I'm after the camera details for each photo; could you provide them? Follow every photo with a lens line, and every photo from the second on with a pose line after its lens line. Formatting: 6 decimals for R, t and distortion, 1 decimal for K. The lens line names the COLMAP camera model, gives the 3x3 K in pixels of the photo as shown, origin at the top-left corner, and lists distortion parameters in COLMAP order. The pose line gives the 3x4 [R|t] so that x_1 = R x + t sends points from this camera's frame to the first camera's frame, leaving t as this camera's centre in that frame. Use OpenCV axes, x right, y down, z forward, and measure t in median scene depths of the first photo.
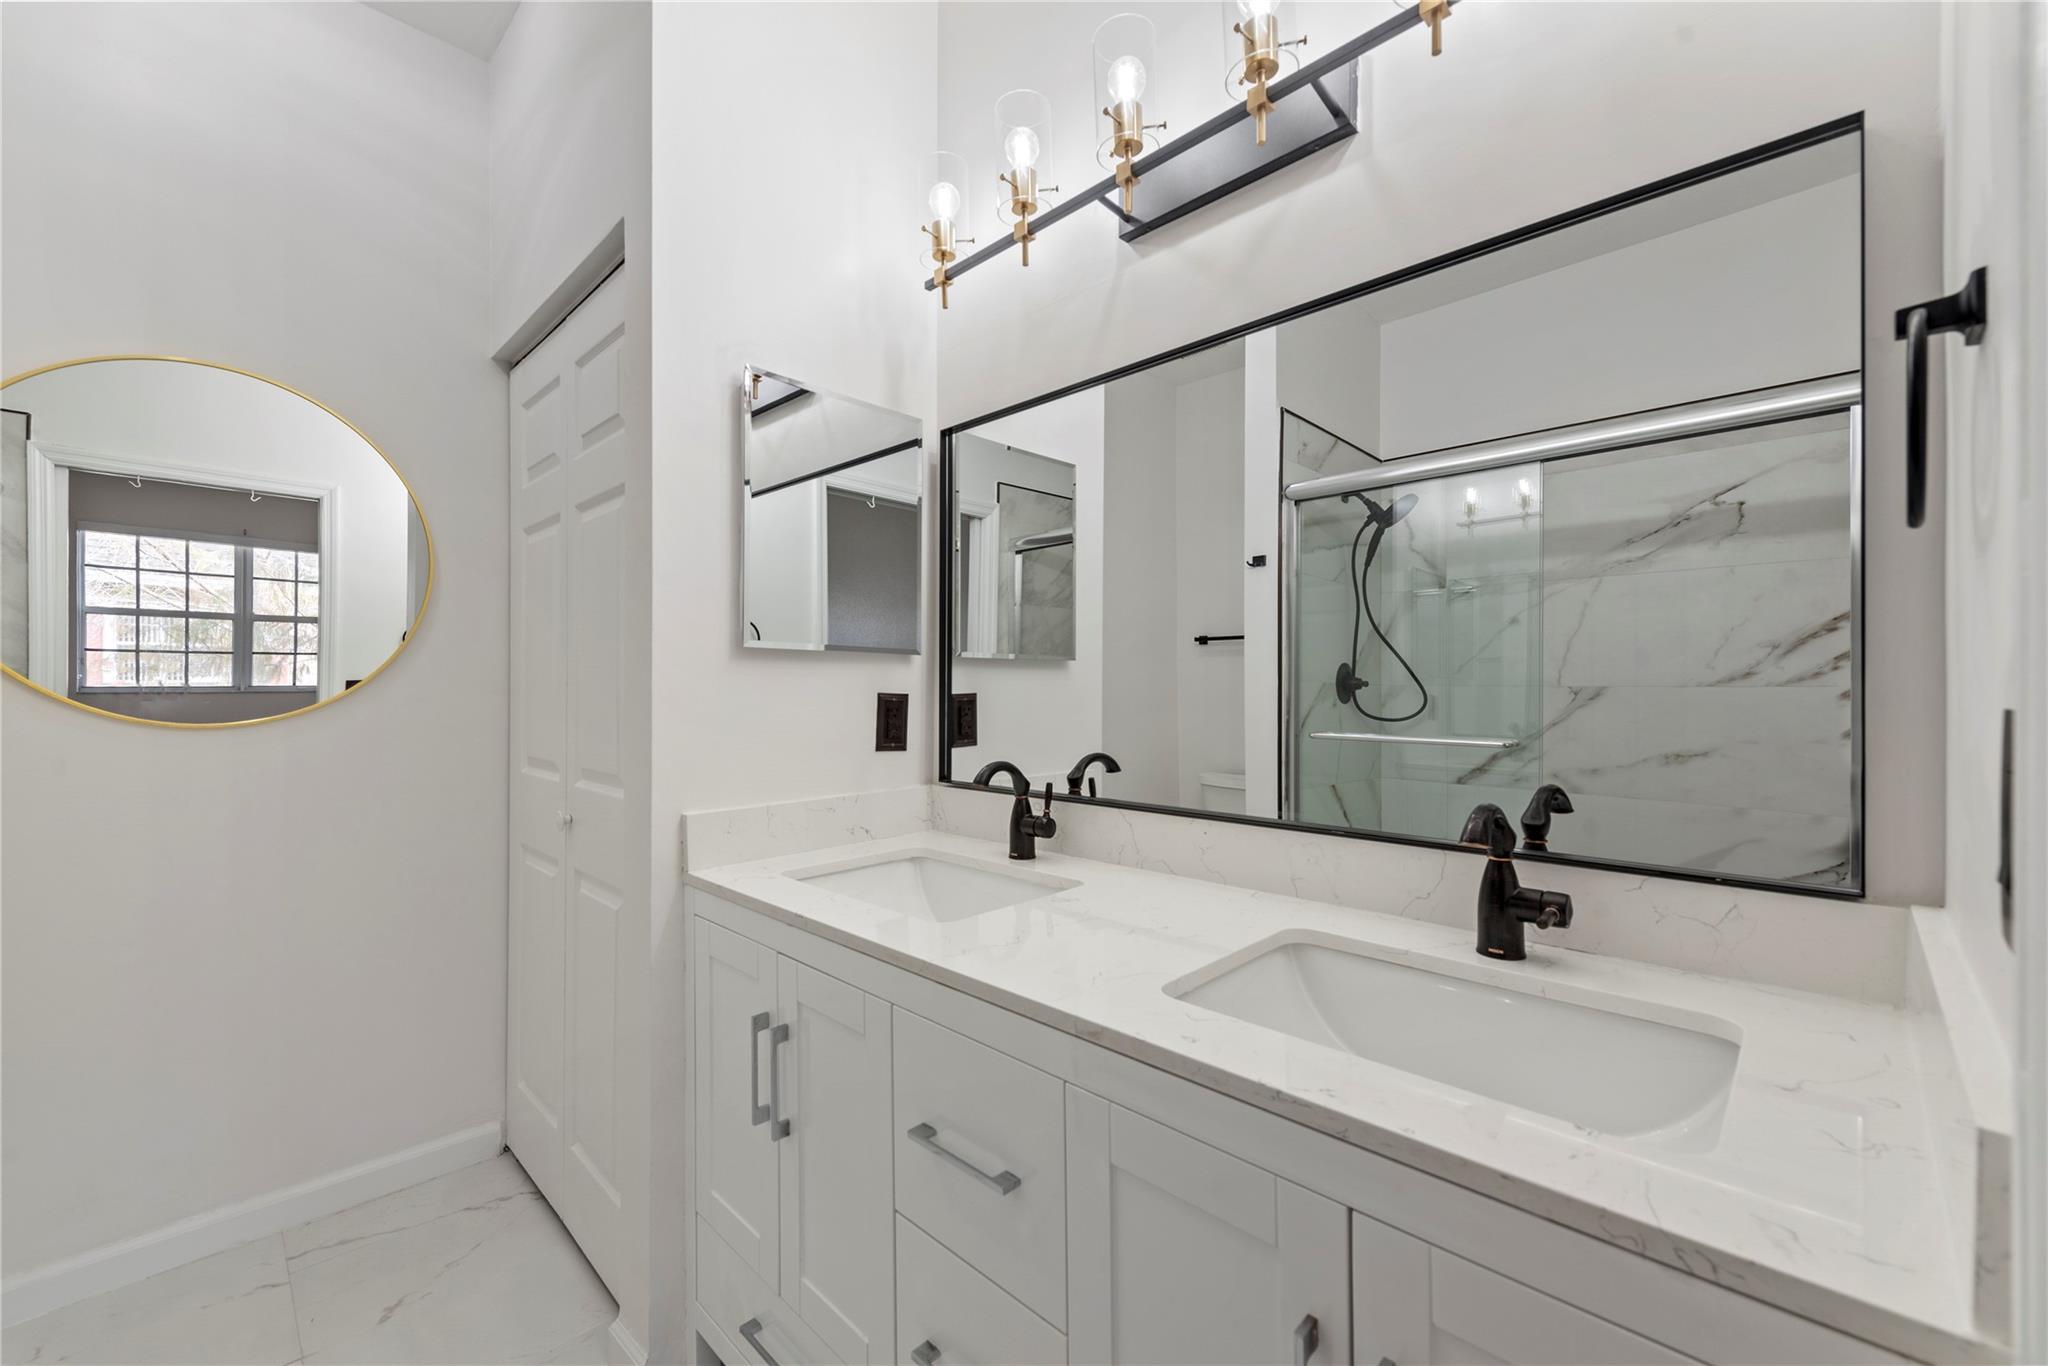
lens RADIAL K [[816.1, 0, 1011.9], [0, 816.1, 687.5], [0, 0, 1]] dist [0.012159, -0.003947]
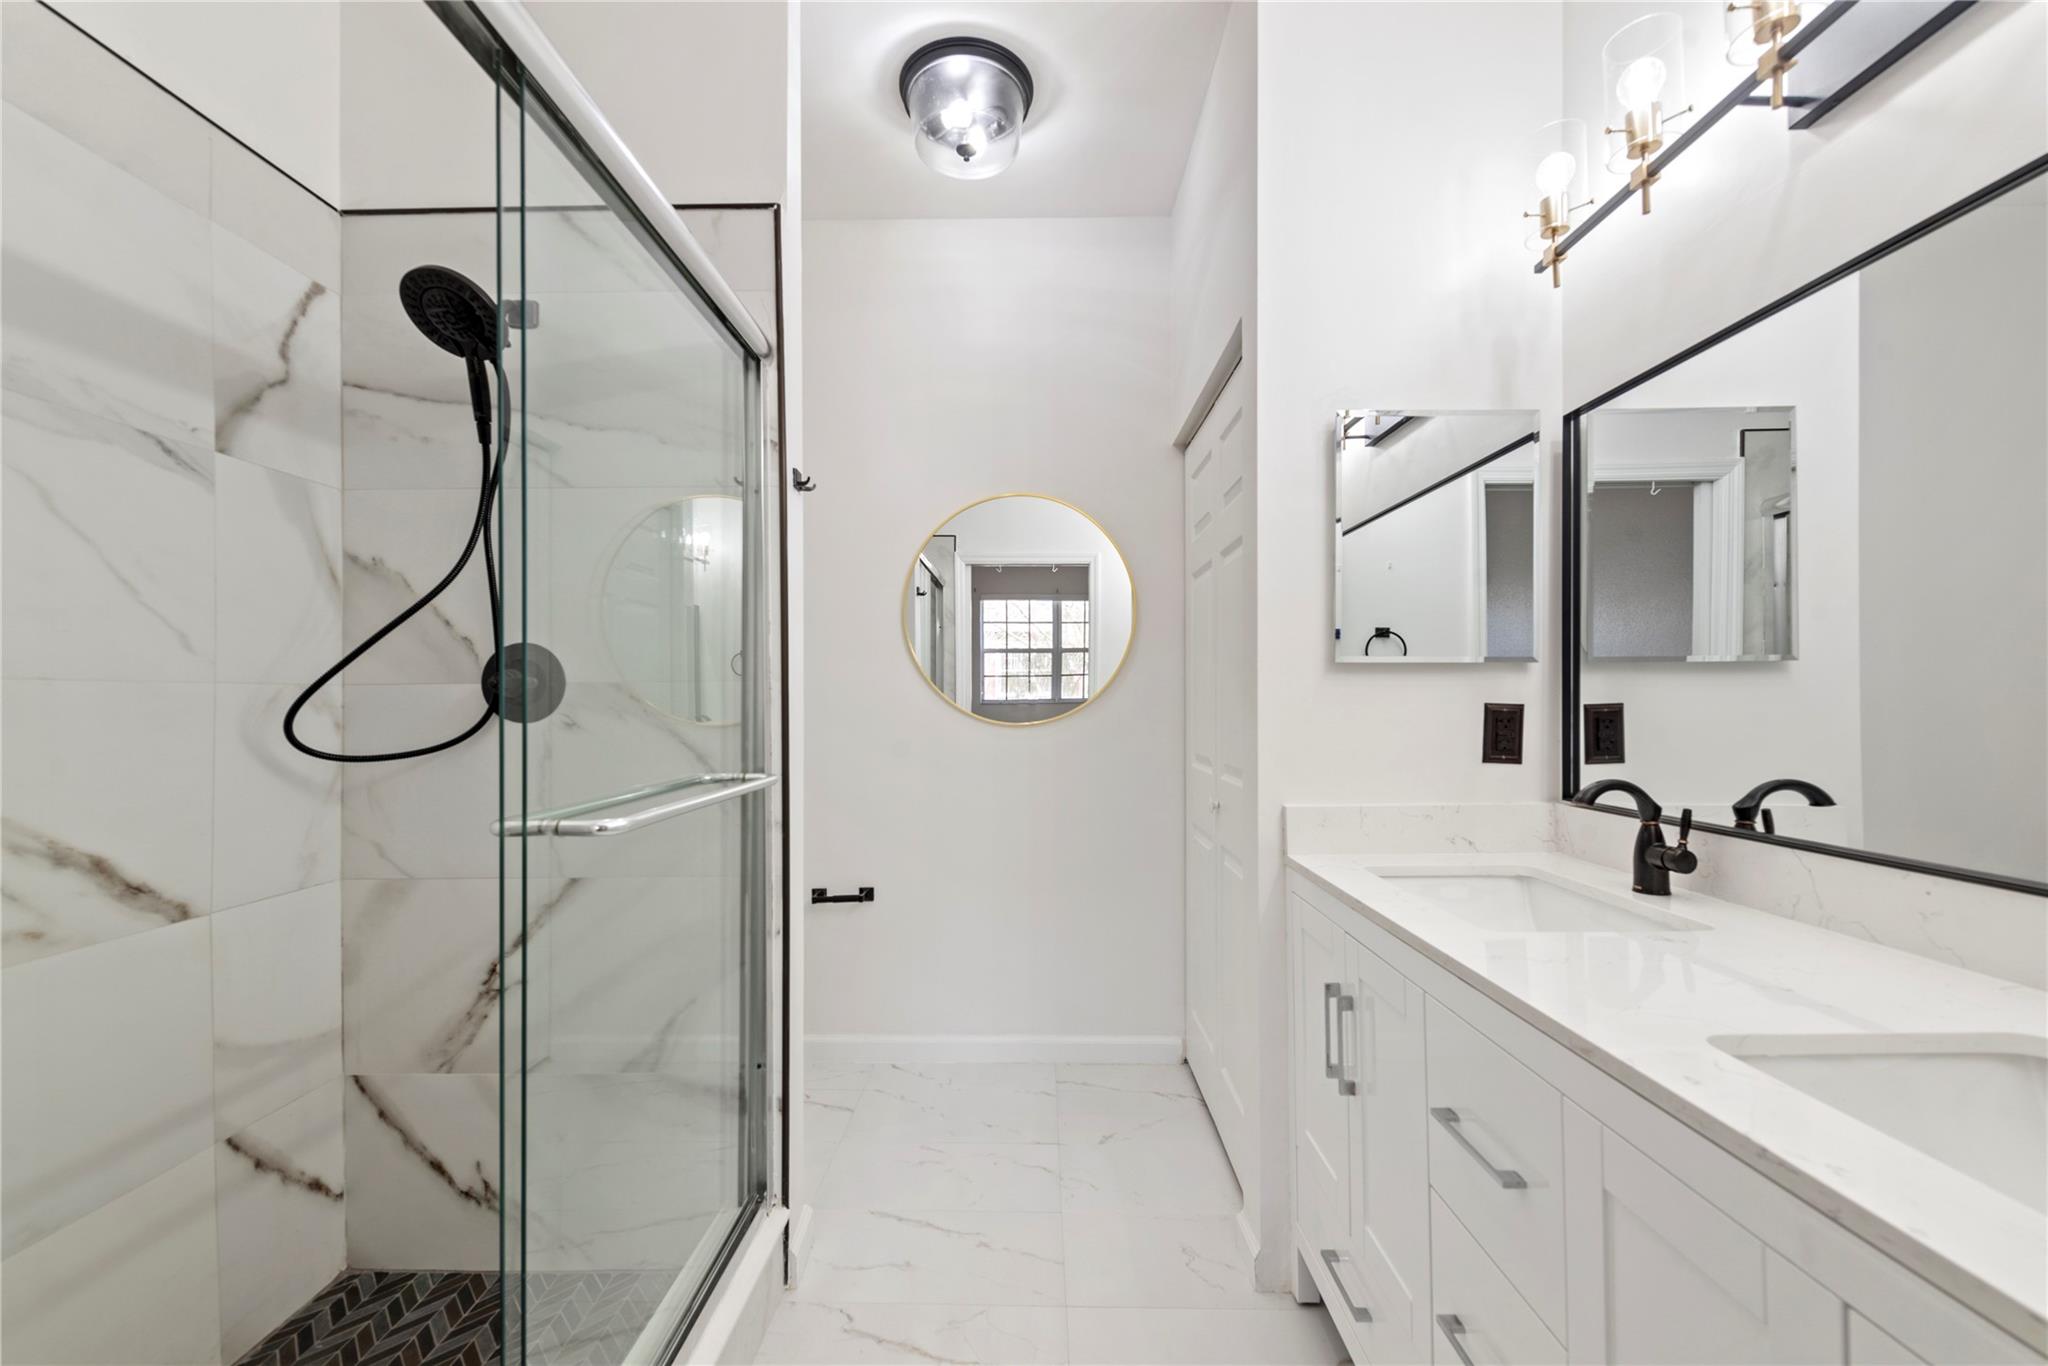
lens RADIAL K [[816.1, 0, 1005.3], [0, 816.1, 688.4], [0, 0, 1]] dist [0.012159, -0.003947]
pose [[0.677112, -0.015132, -0.735724, 0.166198], [0.006544, 0.999873, -0.014542, -0.000301], [0.735851, 0.005032, 0.677125, -0.083030]]
